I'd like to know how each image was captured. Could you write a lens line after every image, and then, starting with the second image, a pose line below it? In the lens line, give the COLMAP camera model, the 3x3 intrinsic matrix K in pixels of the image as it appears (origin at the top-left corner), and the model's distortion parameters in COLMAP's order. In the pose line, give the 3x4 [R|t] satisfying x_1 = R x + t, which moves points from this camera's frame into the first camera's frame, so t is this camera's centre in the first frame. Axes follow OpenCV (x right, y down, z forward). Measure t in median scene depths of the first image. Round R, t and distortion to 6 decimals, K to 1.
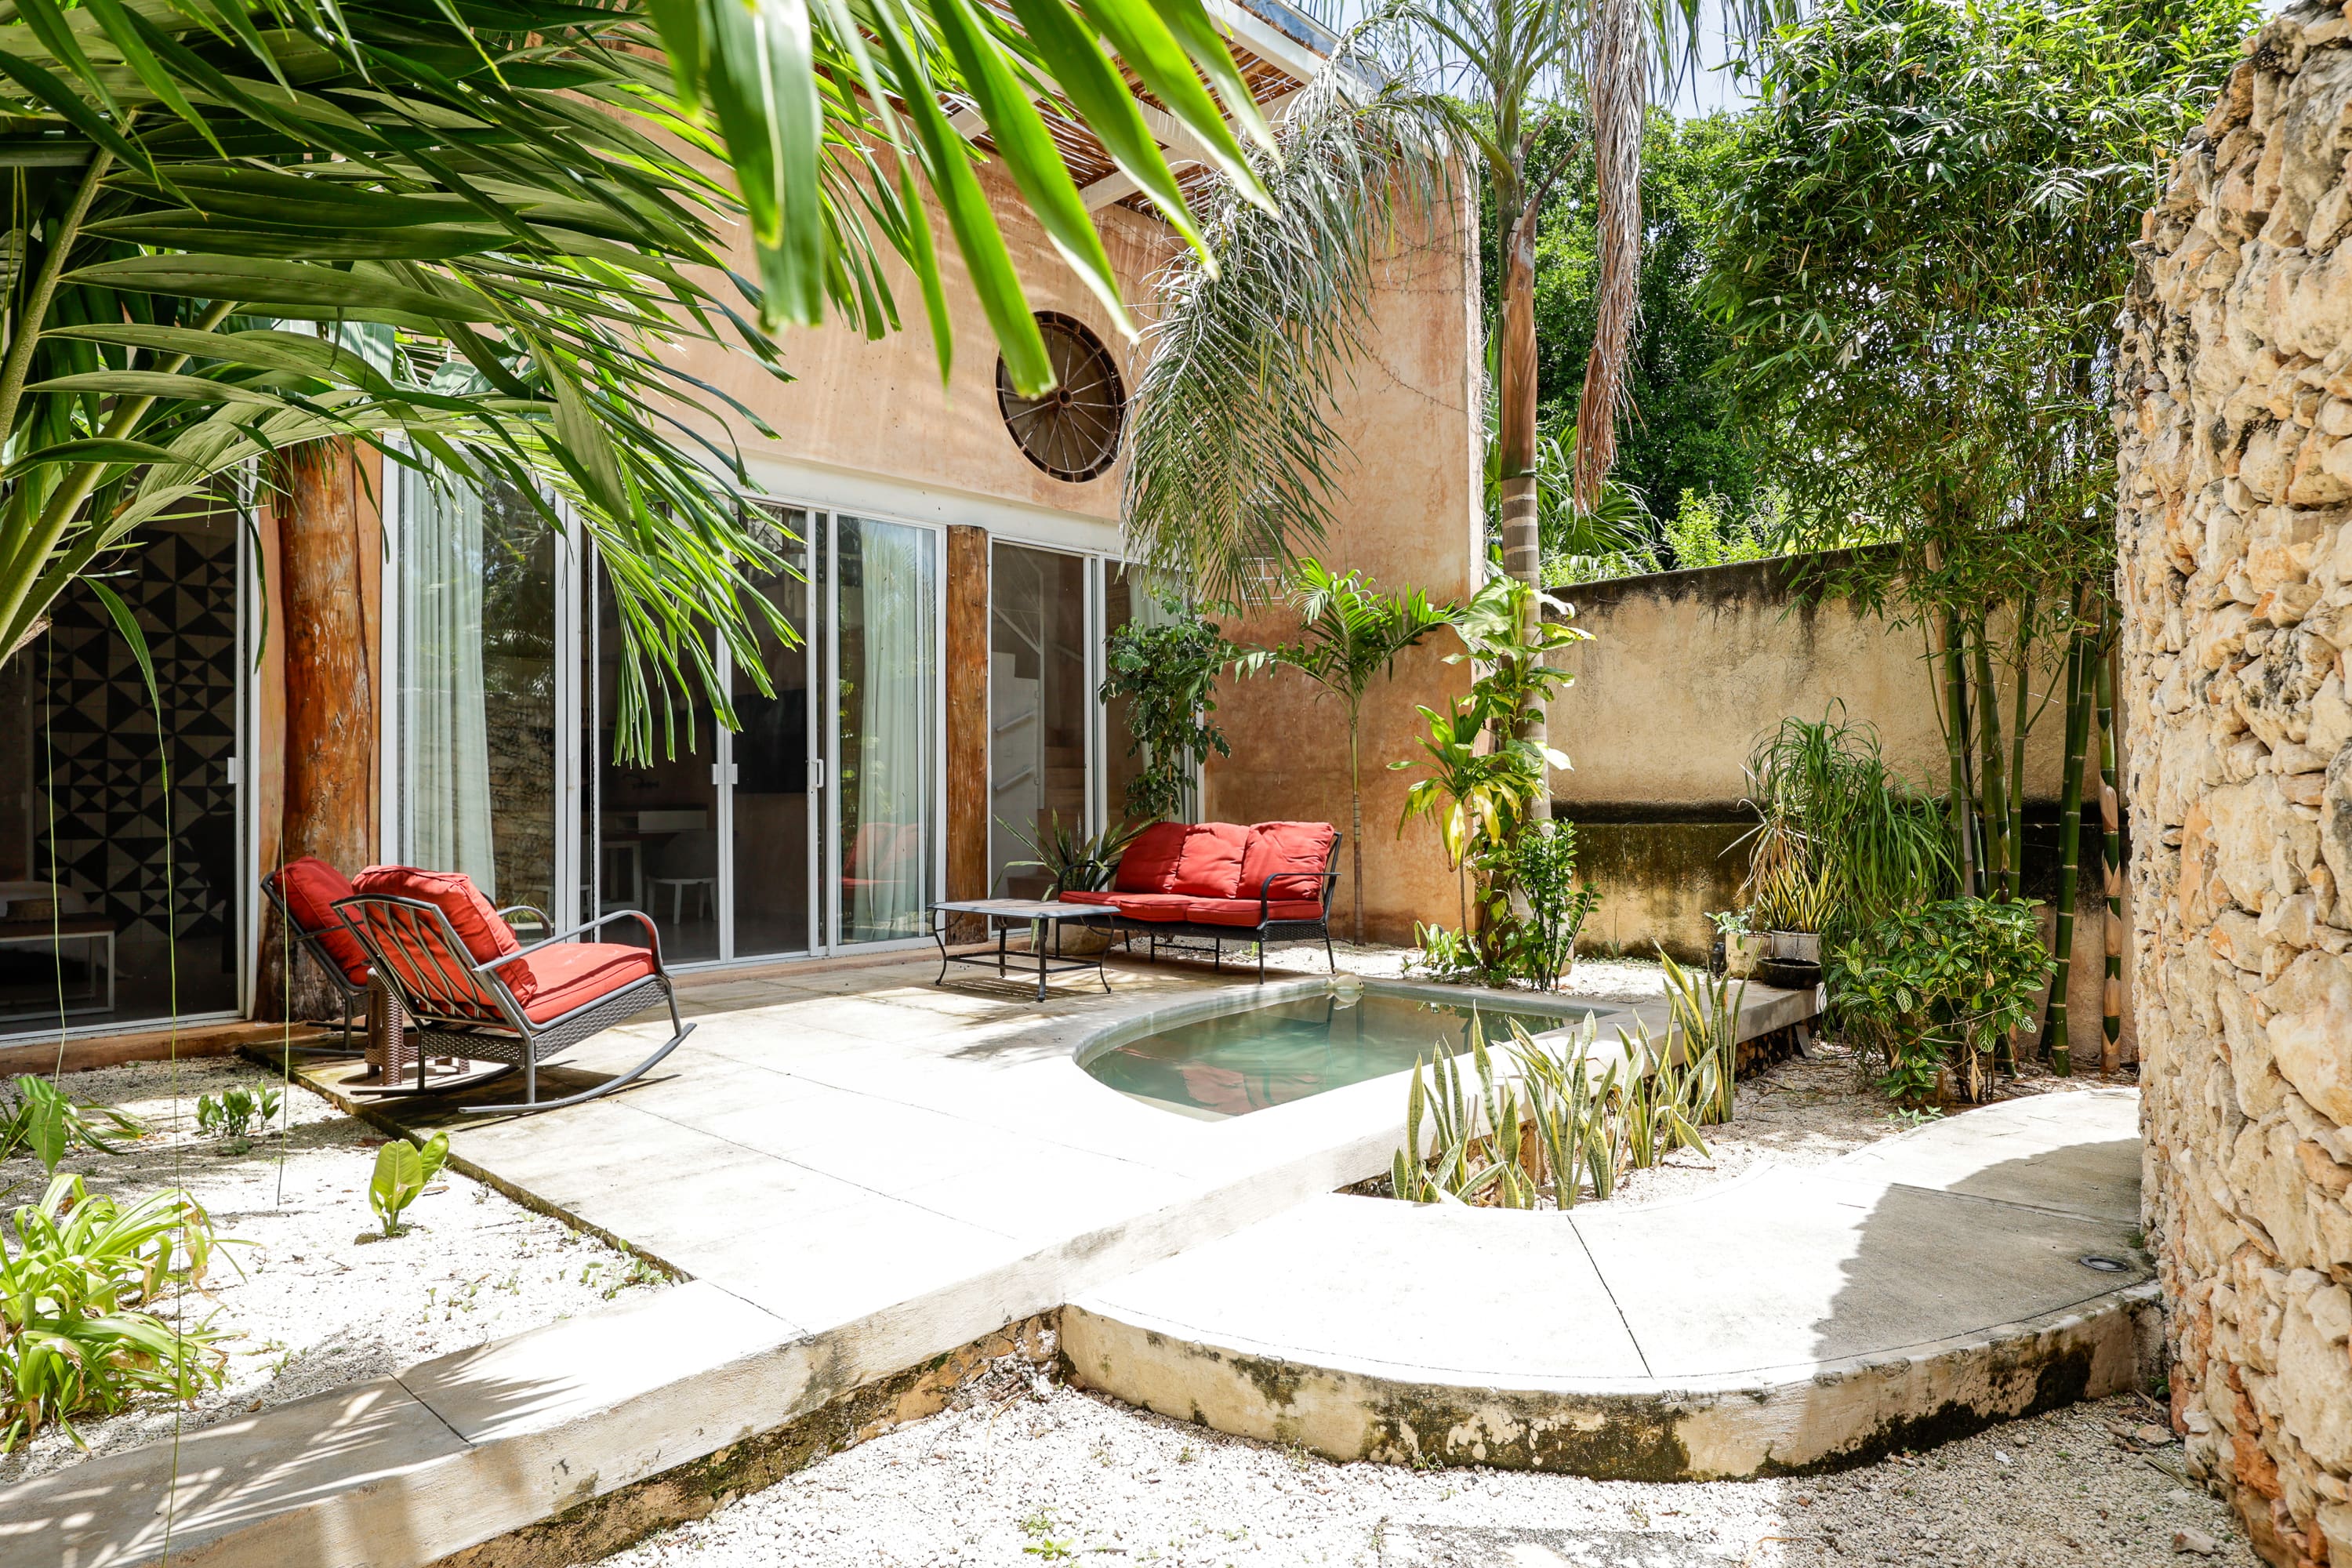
lens RADIAL K [[1323.7, 0, 1176.0], [0, 1323.7, 784.0], [0, 0, 1]] dist [-0.002276, 0.000350]
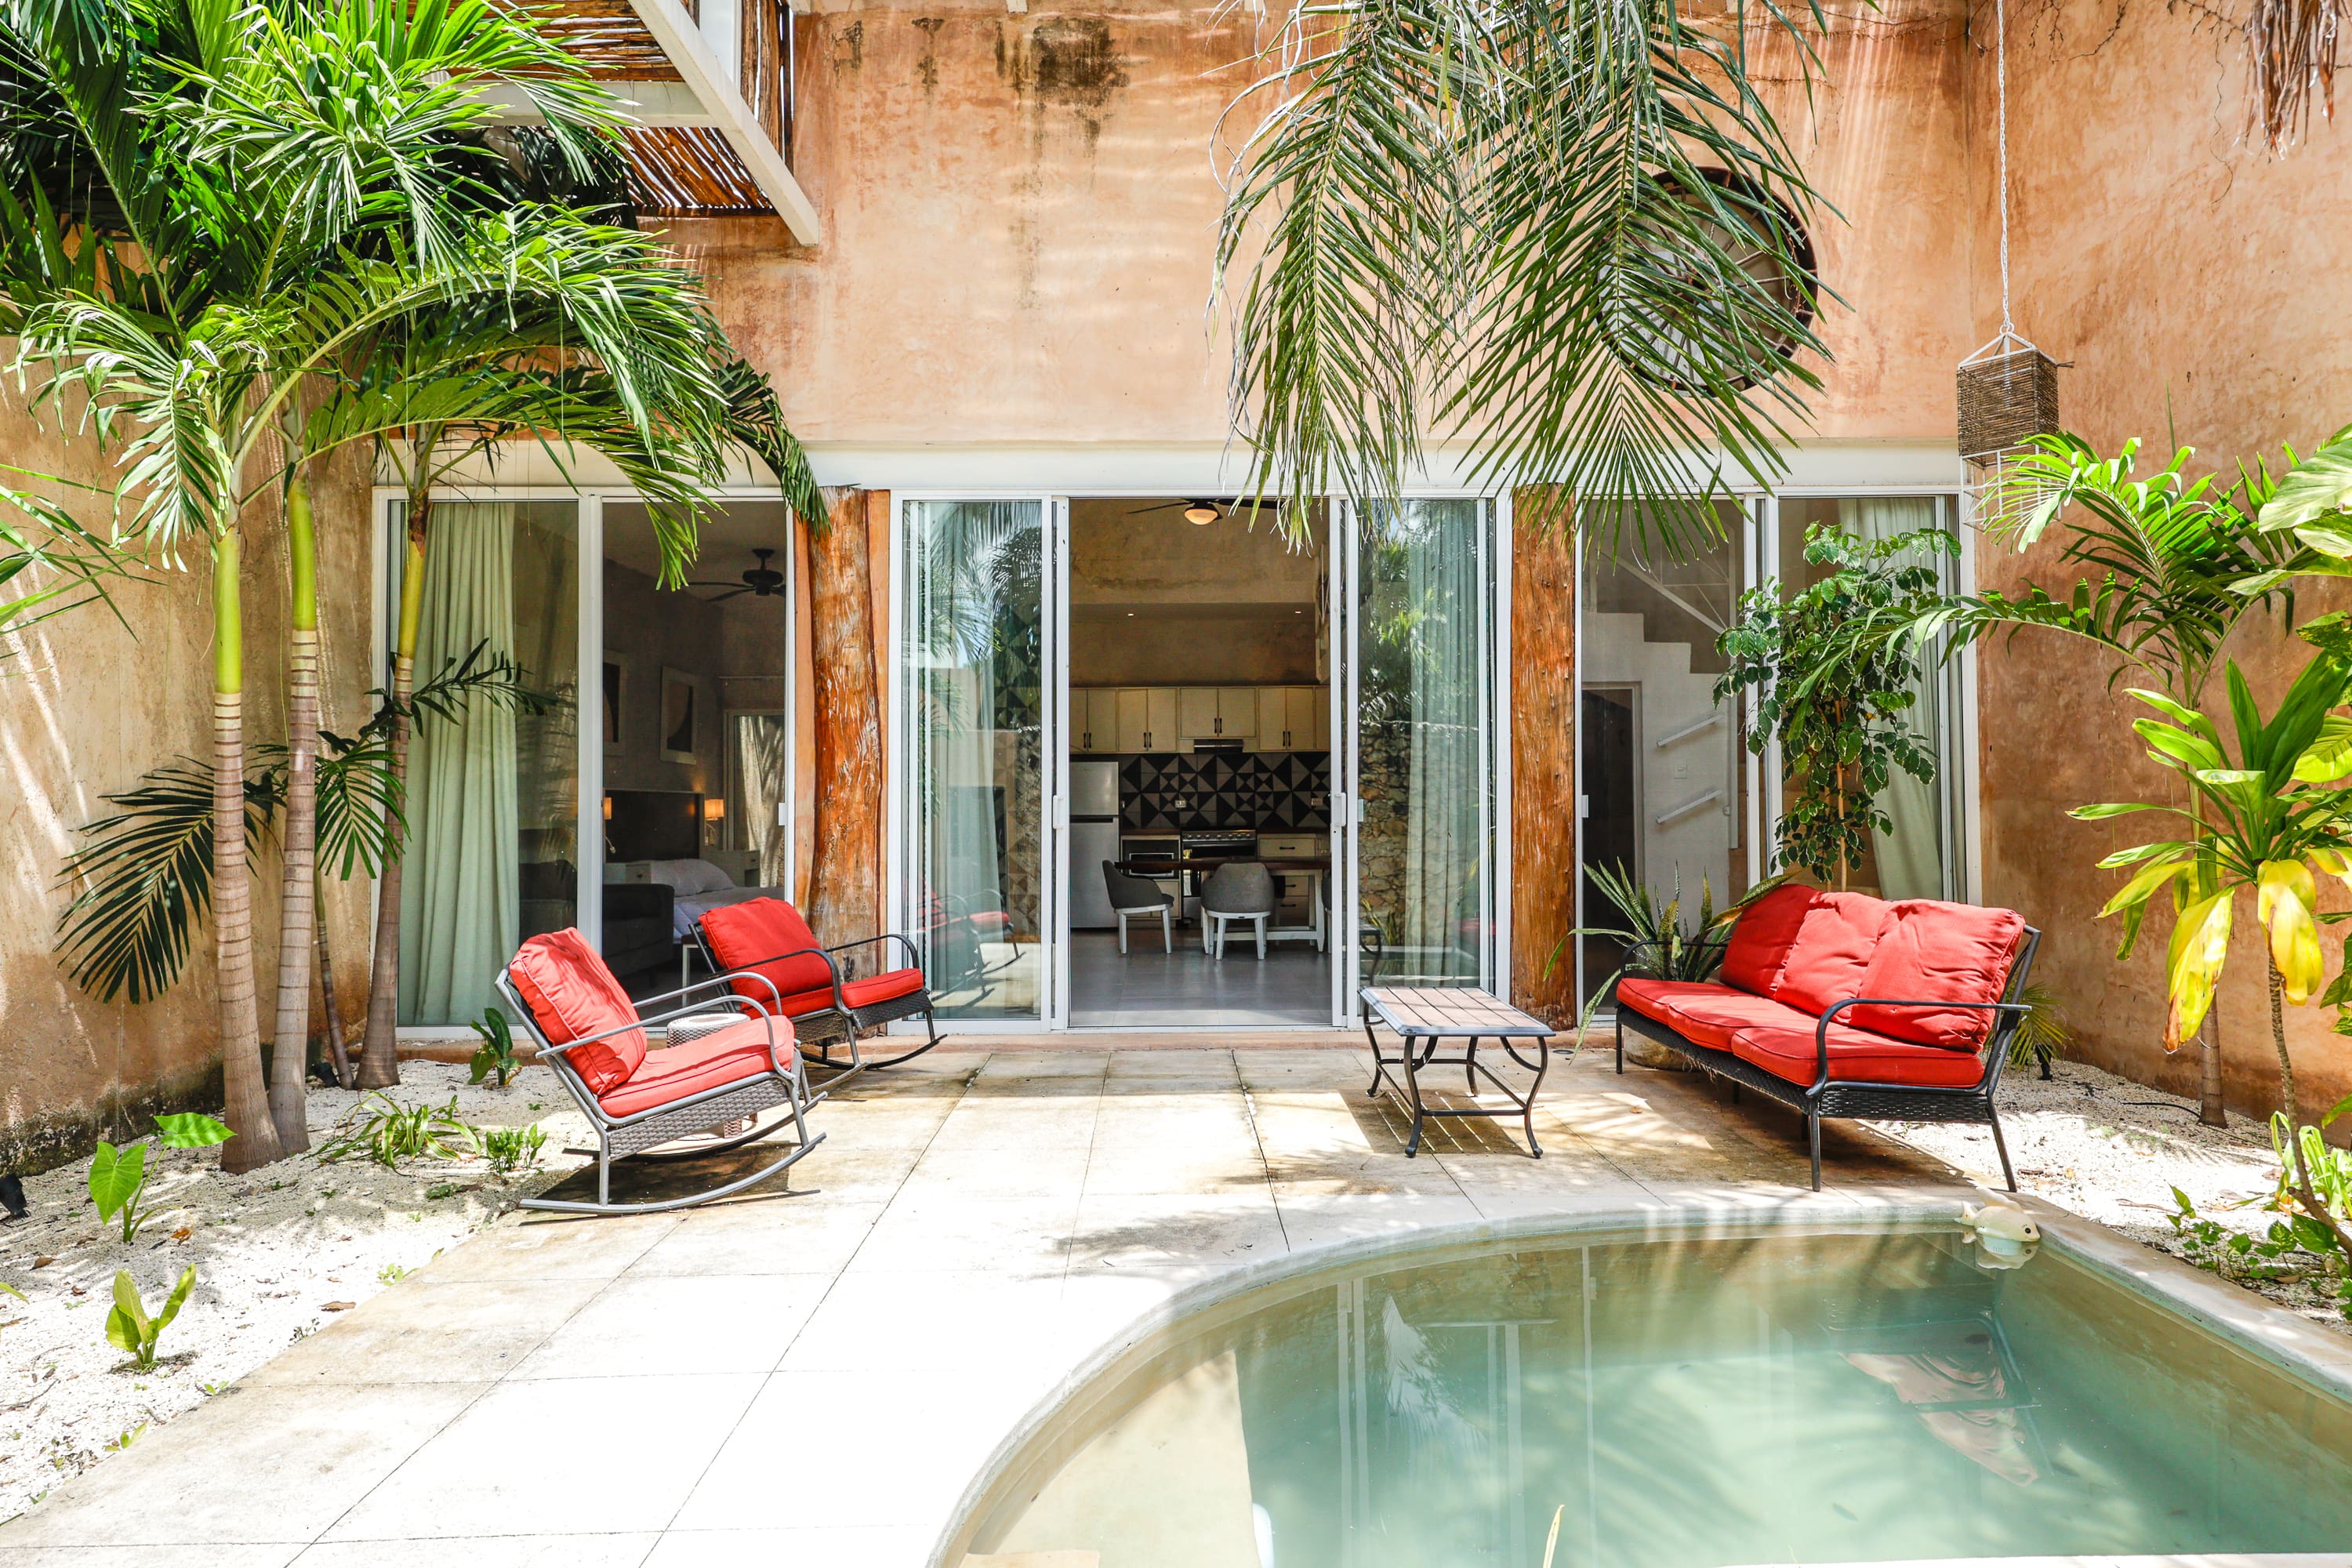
lens RADIAL K [[1260.8, 0, 1174.7], [0, 1260.8, 774.8], [0, 0, 1]] dist [0.002258, 0.000326]
pose [[0.709318, -0.014141, -0.704747, 0.242838], [0.009957, 0.999900, -0.010042, -0.025122], [0.704819, 0.000106, 0.709387, 0.396162]]
